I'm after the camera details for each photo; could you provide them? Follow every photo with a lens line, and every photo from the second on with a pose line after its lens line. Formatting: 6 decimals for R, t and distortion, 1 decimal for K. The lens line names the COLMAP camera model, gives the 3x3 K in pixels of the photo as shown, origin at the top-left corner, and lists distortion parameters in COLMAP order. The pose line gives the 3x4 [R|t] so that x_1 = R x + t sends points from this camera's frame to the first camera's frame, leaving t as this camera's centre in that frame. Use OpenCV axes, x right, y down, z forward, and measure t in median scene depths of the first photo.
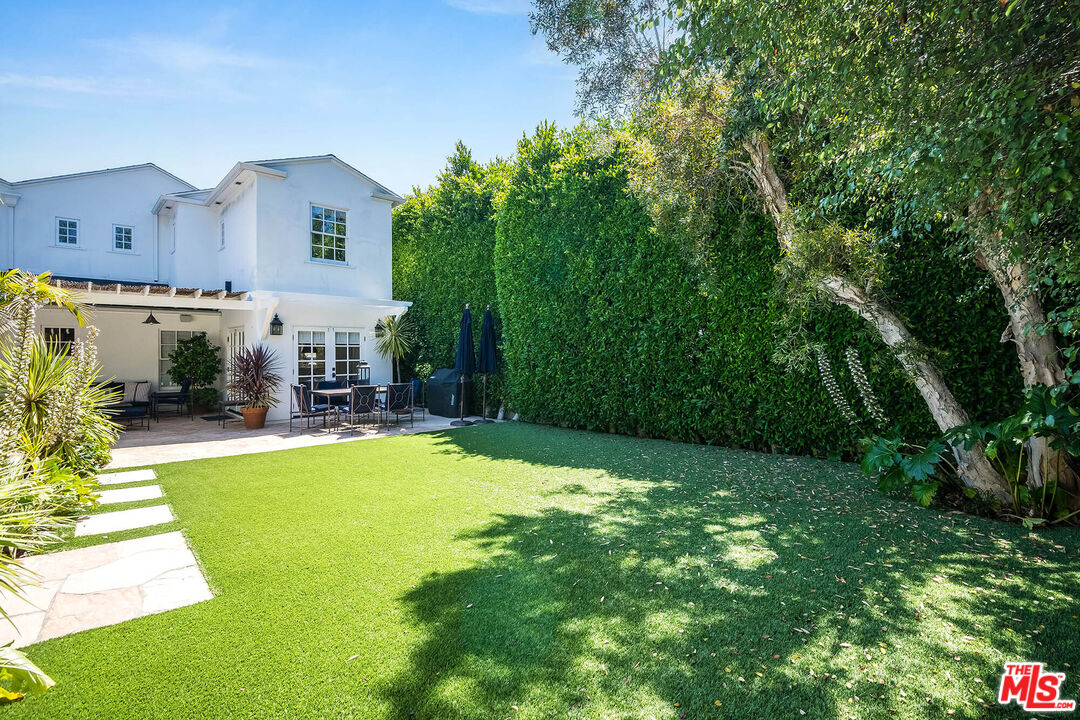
lens RADIAL K [[493.1, 0, 535.8], [0, 493.1, 359.8], [0, 0, 1]] dist [-0.016730, -0.003297]
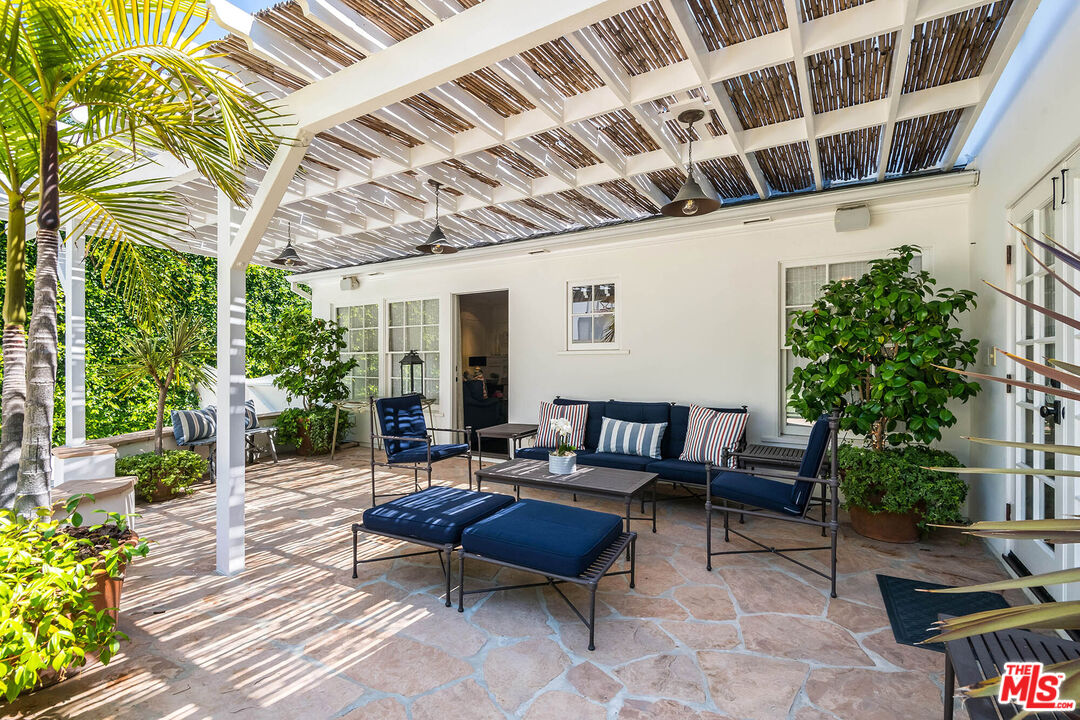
lens RADIAL K [[493.1, 0, 534.2], [0, 493.1, 362.2], [0, 0, 1]] dist [-0.016730, -0.003297]
pose [[0.262817, -0.005745, -0.964828, -1.128558], [-0.013908, 0.999856, -0.009742, 0.037313], [0.964745, 0.015979, 0.262700, 1.745701]]
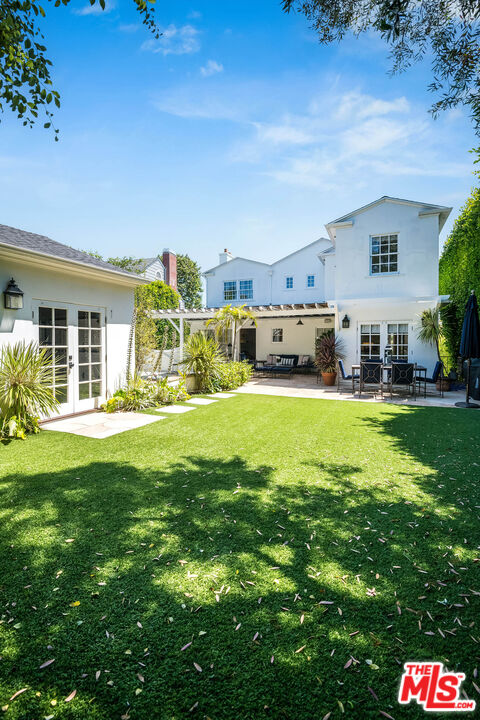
lens RADIAL K [[328.7, 0, 237.8], [0, 328.7, 352.1], [0, 0, 1]] dist [-0.016730, -0.003297]
pose [[0.393035, 0.026292, -0.919148, 0.615162], [-0.012023, 0.999653, 0.023453, 0.011992], [0.919445, 0.001833, 0.393214, 0.564594]]
